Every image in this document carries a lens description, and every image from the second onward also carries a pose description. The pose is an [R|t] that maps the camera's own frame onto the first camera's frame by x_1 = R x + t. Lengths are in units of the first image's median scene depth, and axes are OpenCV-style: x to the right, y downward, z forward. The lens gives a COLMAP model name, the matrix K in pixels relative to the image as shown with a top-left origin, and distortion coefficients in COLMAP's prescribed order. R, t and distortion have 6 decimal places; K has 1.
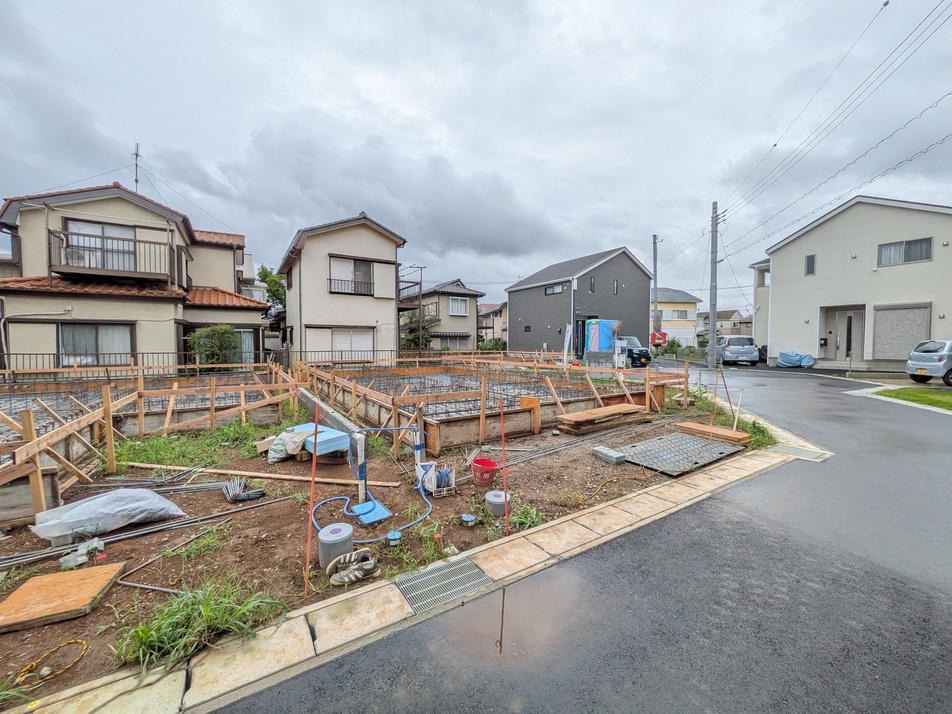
lens RADIAL K [[379.4, 0, 479.1], [0, 379.4, 354.3], [0, 0, 1]] dist [0.001427, -0.000352]
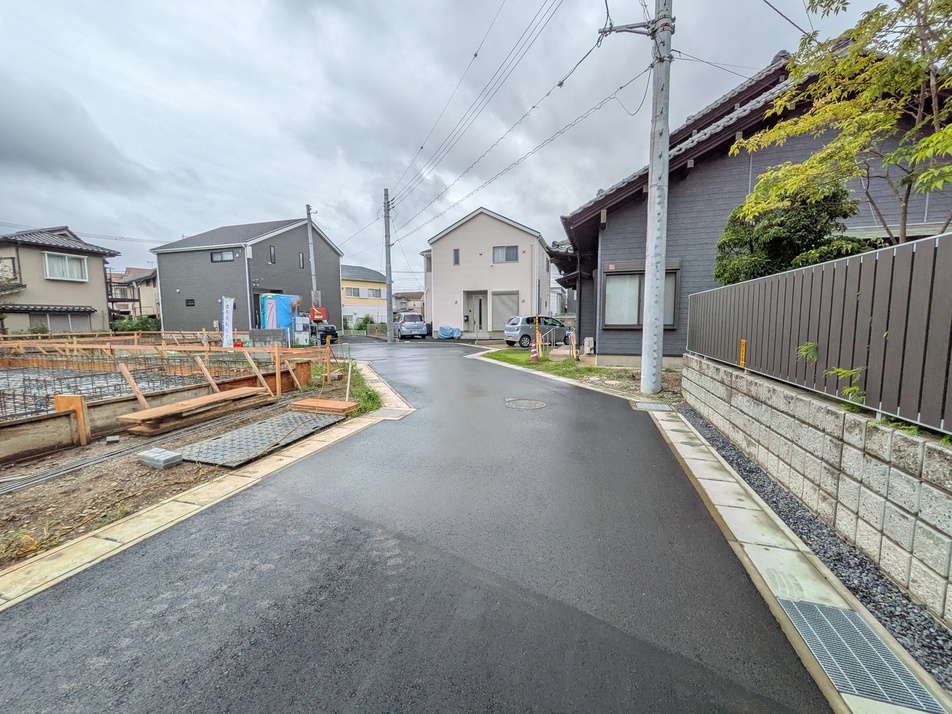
lens RADIAL K [[379.4, 0, 477.5], [0, 379.4, 354.8], [0, 0, 1]] dist [0.001427, -0.000352]
pose [[0.753687, -0.064968, 0.654015, 0.129730], [0.025547, 0.997246, 0.069623, 0.004563], [-0.656737, -0.035766, 0.753271, -0.008682]]
